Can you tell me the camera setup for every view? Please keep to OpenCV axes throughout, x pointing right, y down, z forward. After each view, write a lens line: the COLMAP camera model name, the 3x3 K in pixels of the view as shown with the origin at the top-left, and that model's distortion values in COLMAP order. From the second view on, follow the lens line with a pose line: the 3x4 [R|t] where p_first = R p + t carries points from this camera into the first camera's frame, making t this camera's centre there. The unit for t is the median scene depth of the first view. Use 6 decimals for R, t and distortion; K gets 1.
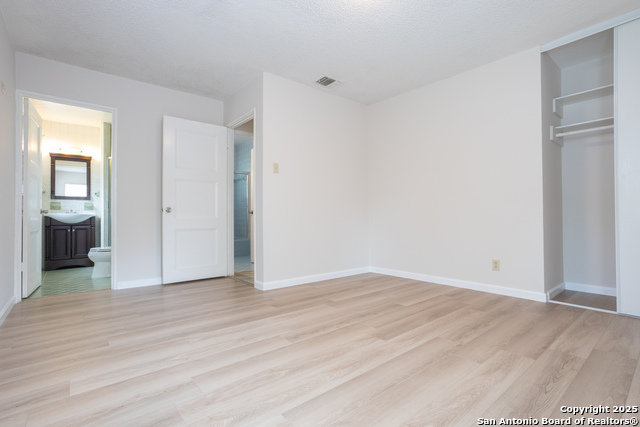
lens RADIAL K [[301.2, 0, 319.6], [0, 301.2, 214.5], [0, 0, 1]] dist [-0.004241, 0.000172]
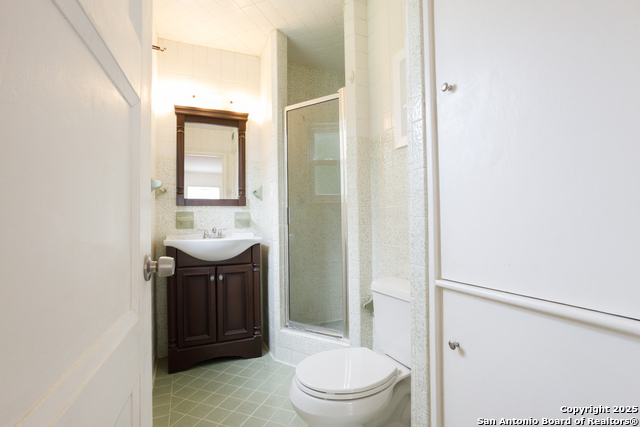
lens RADIAL K [[301.2, 0, 320.1], [0, 301.2, 213.2], [0, 0, 1]] dist [-0.004241, 0.000172]
pose [[0.957264, -0.012233, -0.288957, -0.539246], [0.010305, 0.999913, -0.008192, -0.033591], [0.289032, 0.004864, 0.957307, 0.608111]]
